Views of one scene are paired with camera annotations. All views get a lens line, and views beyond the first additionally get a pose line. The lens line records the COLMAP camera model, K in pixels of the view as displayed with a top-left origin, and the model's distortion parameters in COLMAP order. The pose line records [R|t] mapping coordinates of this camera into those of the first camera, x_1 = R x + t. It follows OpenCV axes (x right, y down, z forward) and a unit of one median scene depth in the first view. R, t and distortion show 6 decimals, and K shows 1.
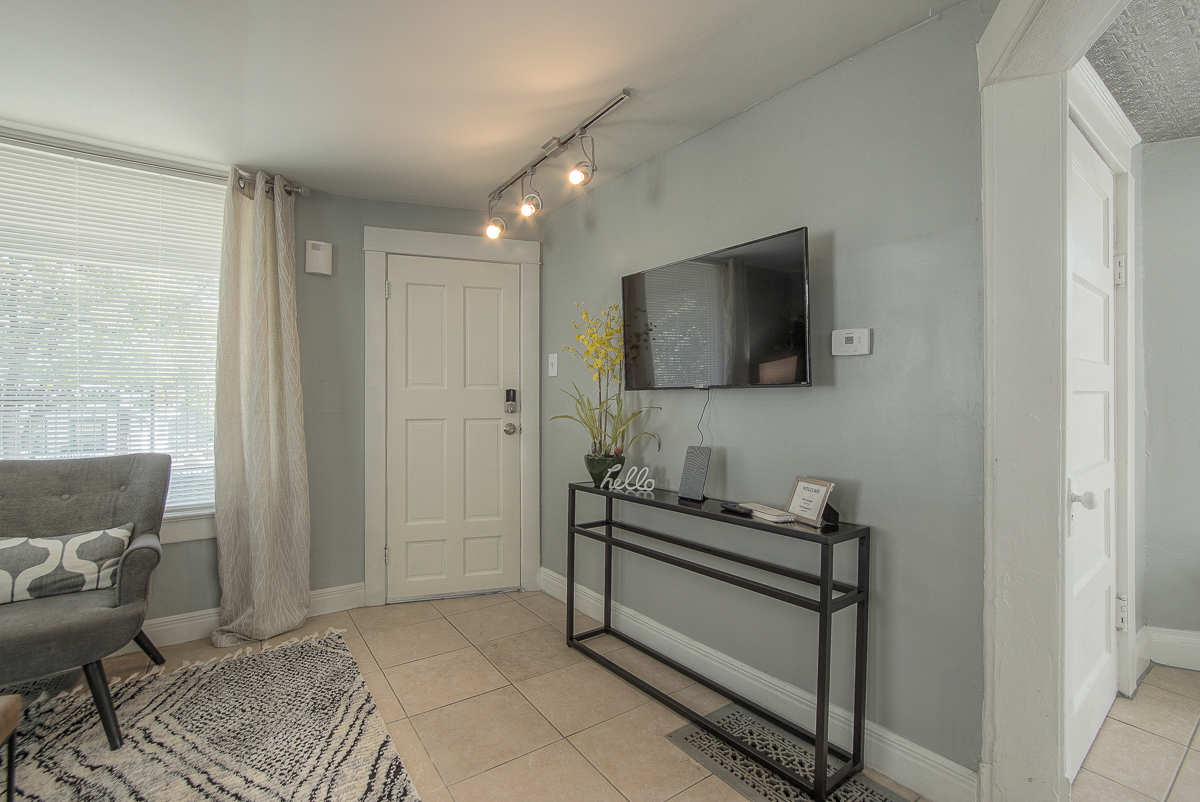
lens RADIAL K [[564.1, 0, 606.4], [0, 564.1, 398.8], [0, 0, 1]] dist [-0.016991, 0.000002]
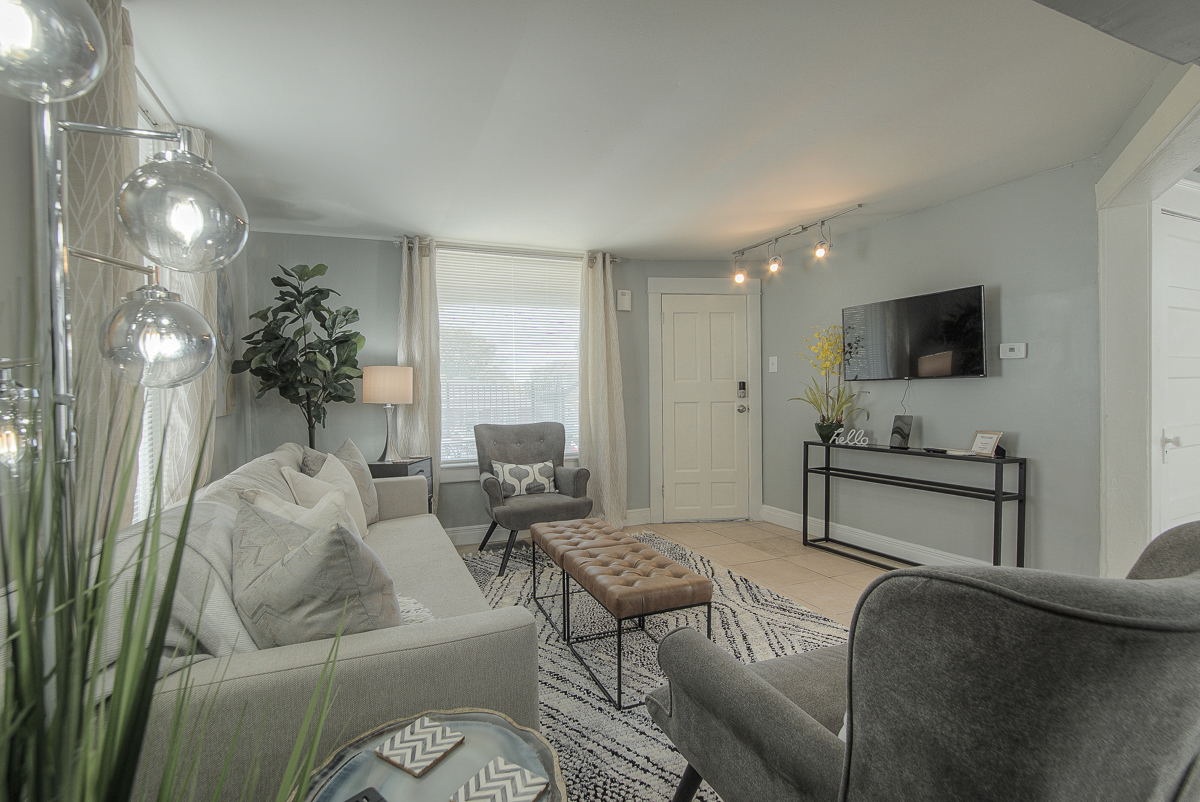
lens RADIAL K [[546.0, 0, 595.8], [0, 546.0, 396.9], [0, 0, 1]] dist [-0.001105, 0.000161]
pose [[0.973663, -0.010144, -0.227767, -0.286648], [0.012999, 0.999855, 0.011038, 0.003094], [0.227622, -0.013708, 0.973653, -0.613081]]
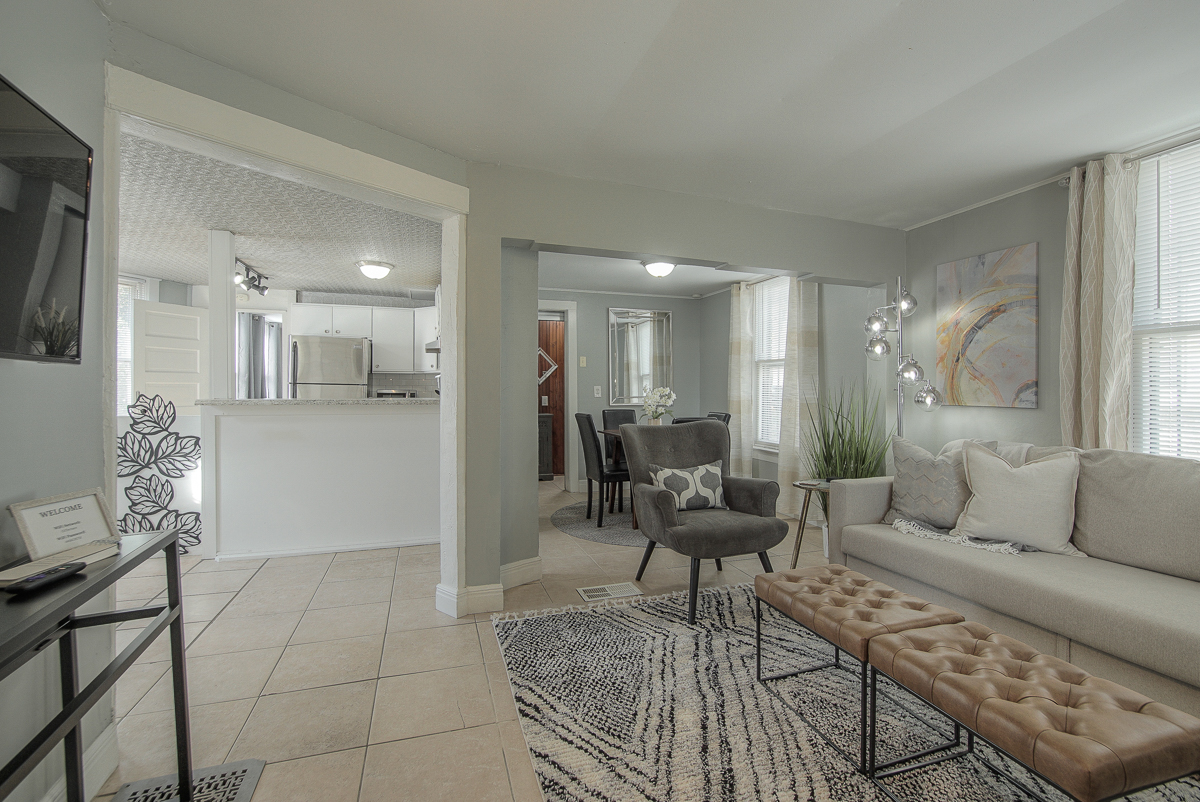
lens RADIAL K [[546.0, 0, 595.8], [0, 546.0, 396.9], [0, 0, 1]] dist [-0.001105, 0.000161]
pose [[-0.950500, 0.005423, 0.310678, -0.336644], [0.004385, 0.999982, -0.004041, 0.016908], [-0.310695, -0.002479, -0.950506, 1.033059]]
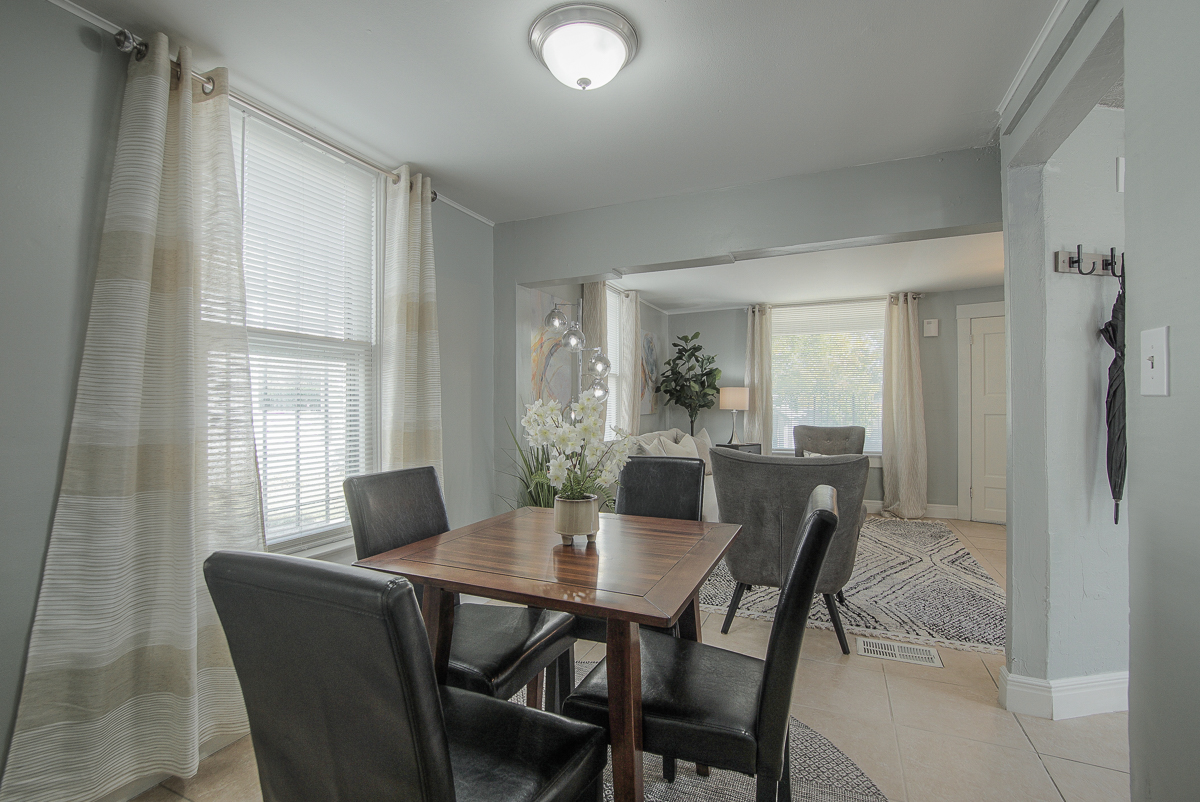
lens RADIAL K [[564.1, 0, 606.4], [0, 564.1, 398.8], [0, 0, 1]] dist [-0.016991, 0.000002]
pose [[0.534711, -0.002345, -0.845032, 0.585898], [0.004695, 0.999989, 0.000196, -0.020711], [0.845022, -0.004072, 0.534716, -1.099523]]
